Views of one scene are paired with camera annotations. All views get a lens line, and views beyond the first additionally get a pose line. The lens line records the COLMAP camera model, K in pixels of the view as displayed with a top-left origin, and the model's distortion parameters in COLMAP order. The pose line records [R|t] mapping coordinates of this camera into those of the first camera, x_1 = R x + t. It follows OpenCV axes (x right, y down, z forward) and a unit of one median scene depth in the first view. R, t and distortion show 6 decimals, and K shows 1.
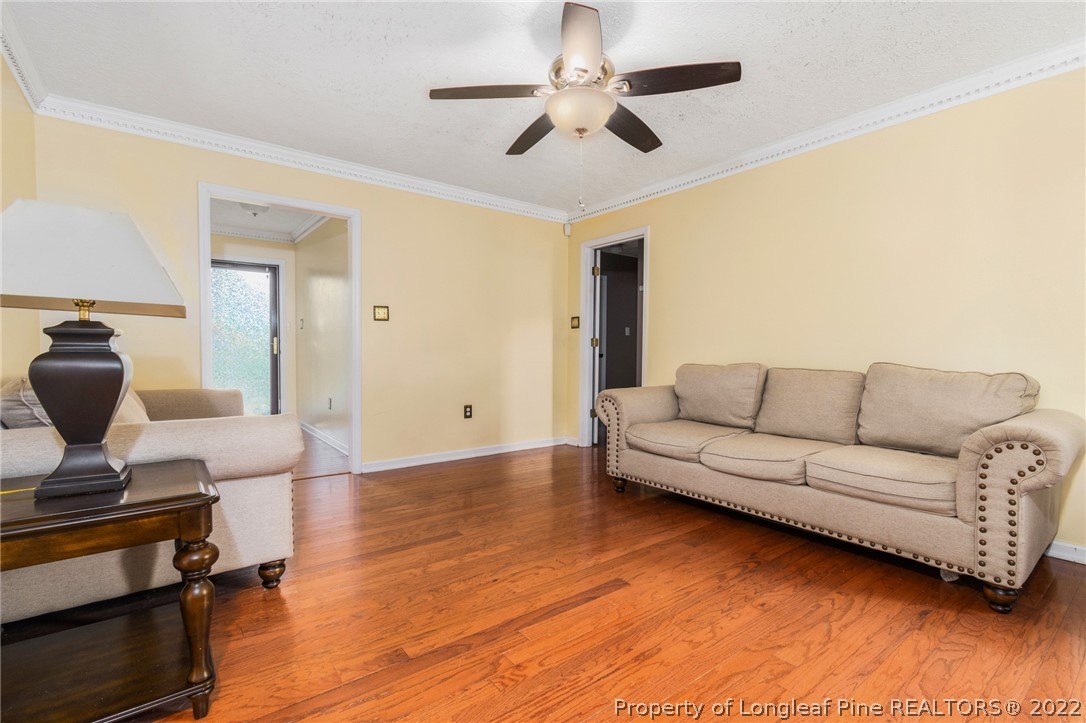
lens RADIAL K [[499.3, 0, 543.0], [0, 499.3, 363.6], [0, 0, 1]] dist [0.001354, -0.001698]
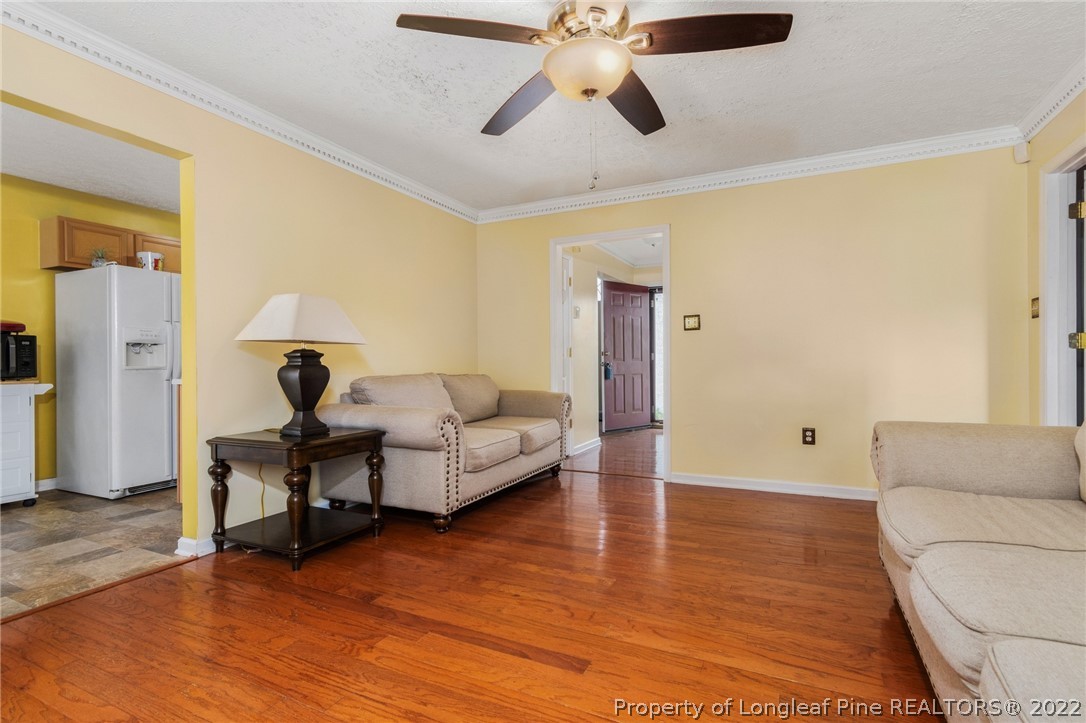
lens RADIAL K [[499.3, 0, 553.6], [0, 499.3, 359.9], [0, 0, 1]] dist [0.001354, -0.001698]
pose [[0.457945, -0.011973, -0.888900, 0.811225], [-0.011585, 0.999744, -0.019434, -0.010412], [0.888905, 0.019197, 0.457689, 0.604562]]
